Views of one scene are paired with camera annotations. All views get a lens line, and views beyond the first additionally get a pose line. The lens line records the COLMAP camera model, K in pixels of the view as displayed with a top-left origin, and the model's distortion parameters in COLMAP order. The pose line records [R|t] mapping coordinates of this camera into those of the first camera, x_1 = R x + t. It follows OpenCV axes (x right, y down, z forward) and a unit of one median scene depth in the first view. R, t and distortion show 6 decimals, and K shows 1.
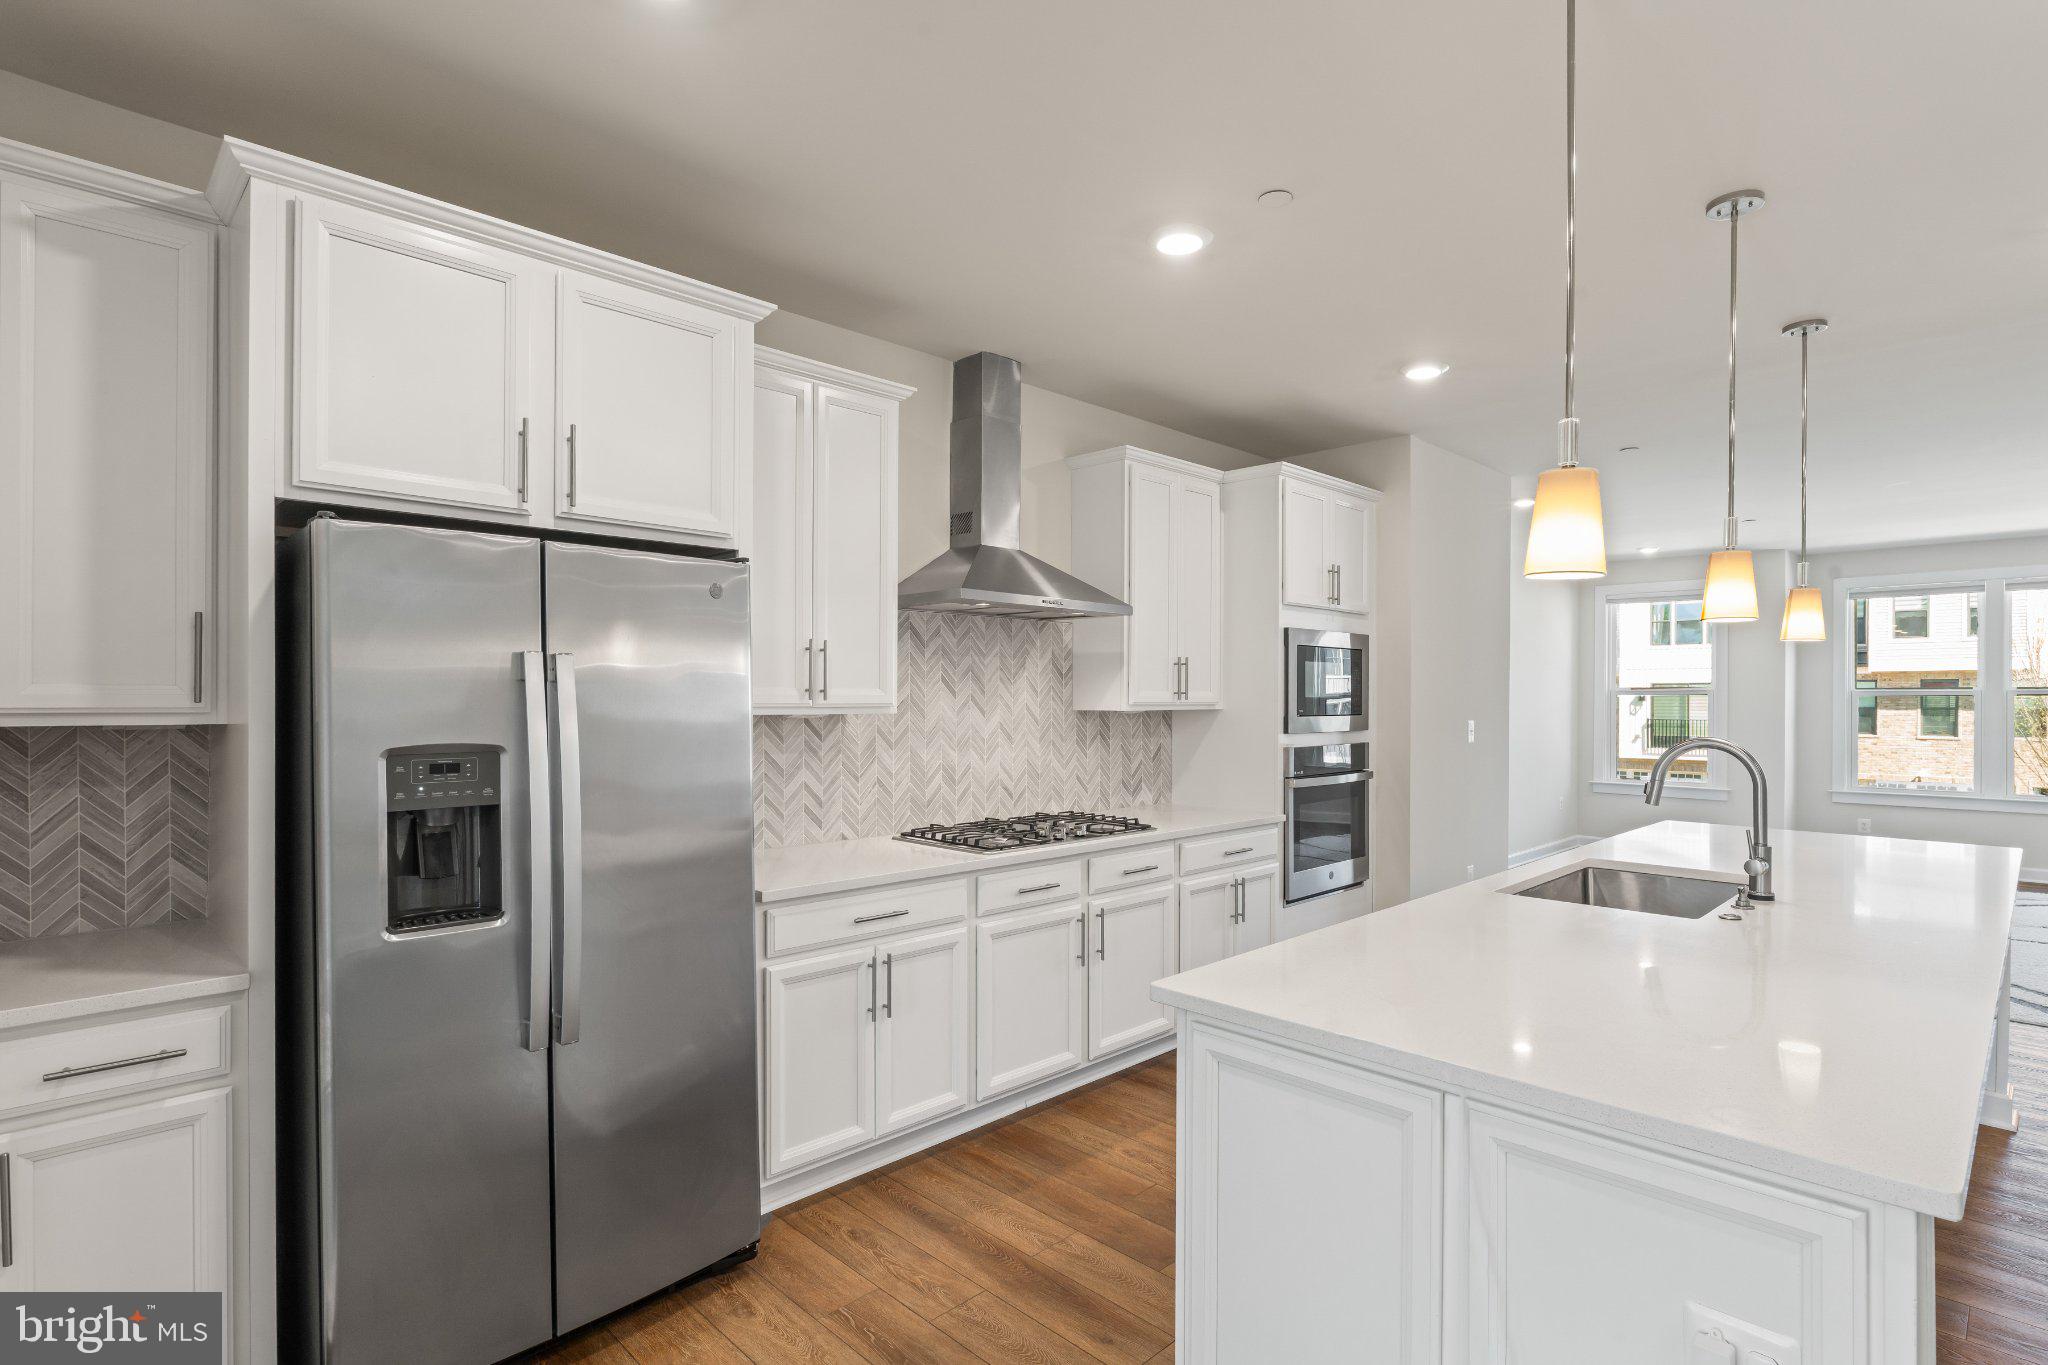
lens RADIAL K [[1004.6, 0, 1032.9], [0, 1004.6, 702.4], [0, 0, 1]] dist [-0.009482, 0.001627]
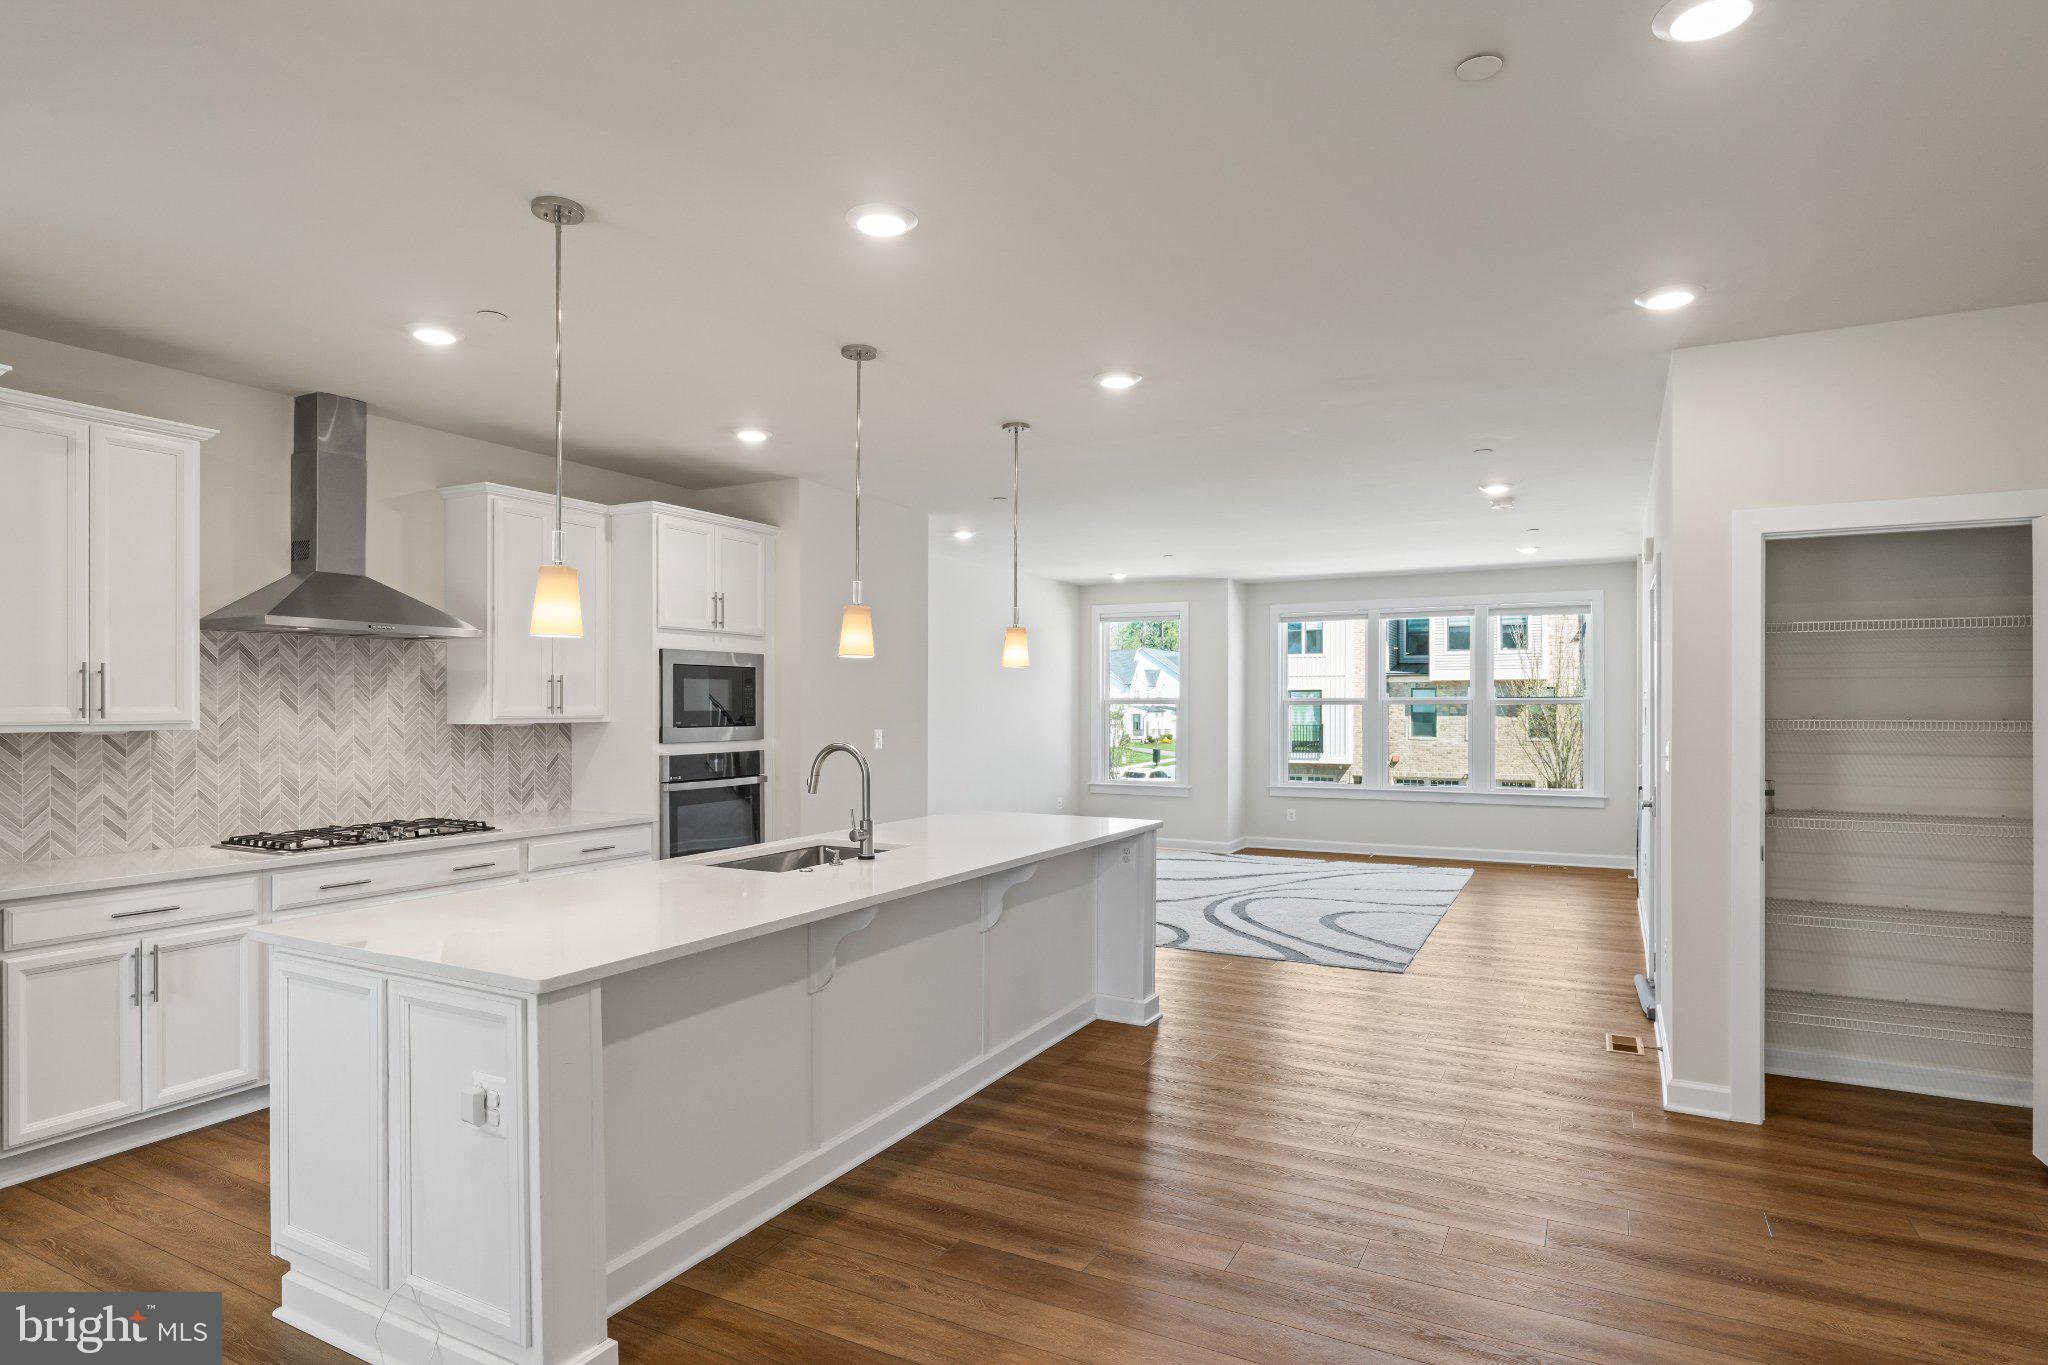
lens RADIAL K [[1106.2, 0, 1012.4], [0, 1106.2, 706.7], [0, 0, 1]] dist [-0.009838, 0.003446]
pose [[0.956789, -0.003511, 0.290761, 0.291578], [0.004432, 0.999987, -0.002510, -0.005450], [-0.290749, 0.003691, 0.956792, -0.317888]]
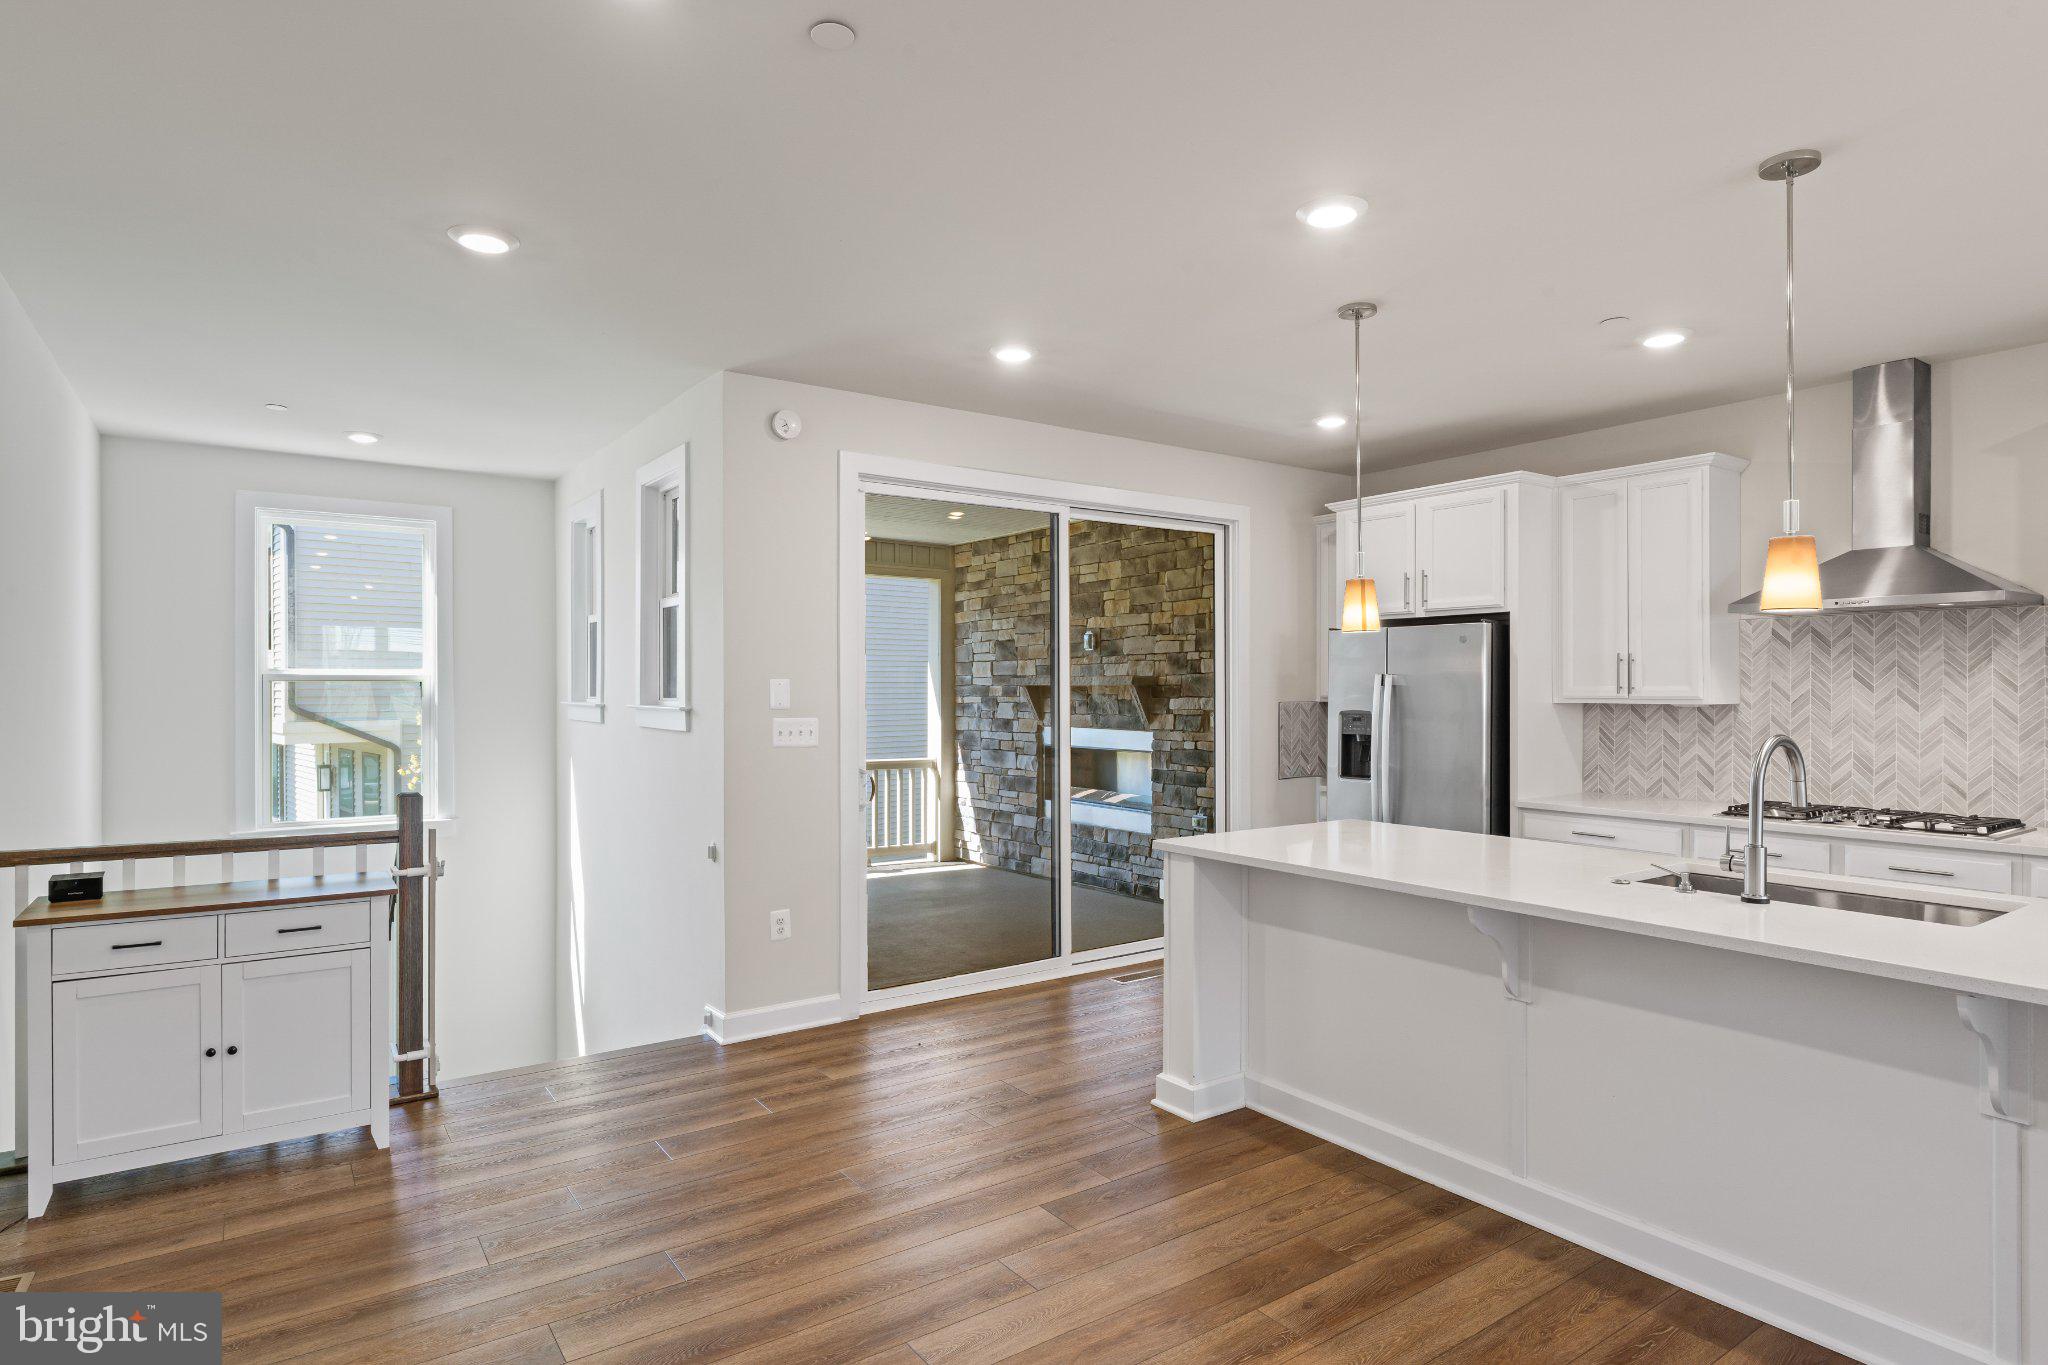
lens RADIAL K [[1106.2, 0, 1022.3], [0, 1106.2, 688.3], [0, 0, 1]] dist [-0.009838, 0.003446]
pose [[-0.168090, -0.001862, -0.985770, 1.158975], [-0.002491, 0.999996, -0.001464, -0.004551], [0.985769, 0.002209, -0.168094, 0.295059]]
